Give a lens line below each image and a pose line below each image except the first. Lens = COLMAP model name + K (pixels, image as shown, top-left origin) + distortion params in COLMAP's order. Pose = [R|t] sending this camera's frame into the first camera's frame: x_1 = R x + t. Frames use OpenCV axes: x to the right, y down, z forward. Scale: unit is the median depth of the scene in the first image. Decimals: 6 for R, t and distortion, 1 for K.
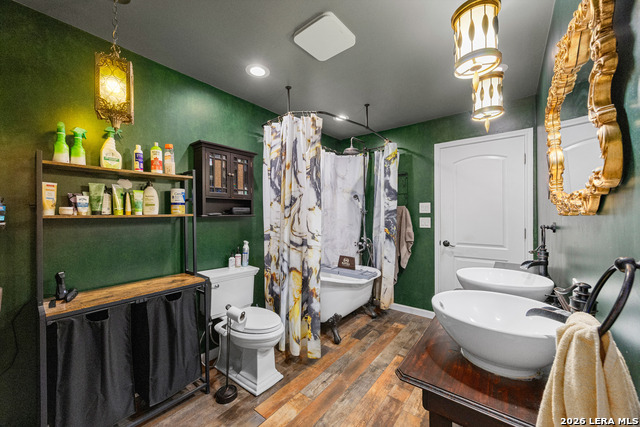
lens RADIAL K [[247.1, 0, 319.2], [0, 247.1, 214.4], [0, 0, 1]] dist [0.000247, 0.000051]
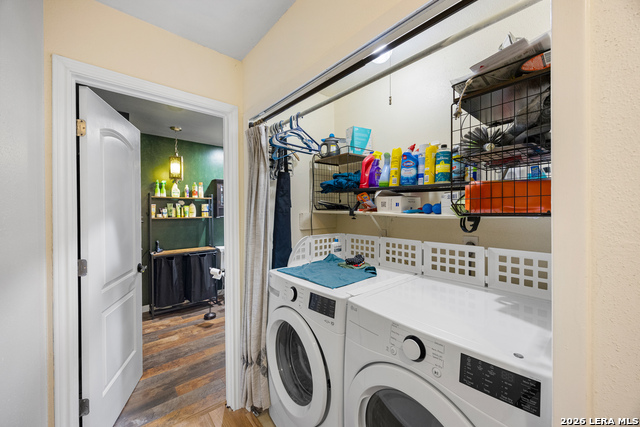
lens RADIAL K [[247.1, 0, 320.5], [0, 247.1, 213.4], [0, 0, 1]] dist [0.000247, 0.000051]
pose [[0.981046, 0.003880, -0.193738, 0.889773], [-0.003069, 0.999985, 0.004484, -0.047695], [0.193753, -0.003804, 0.981043, -0.953973]]
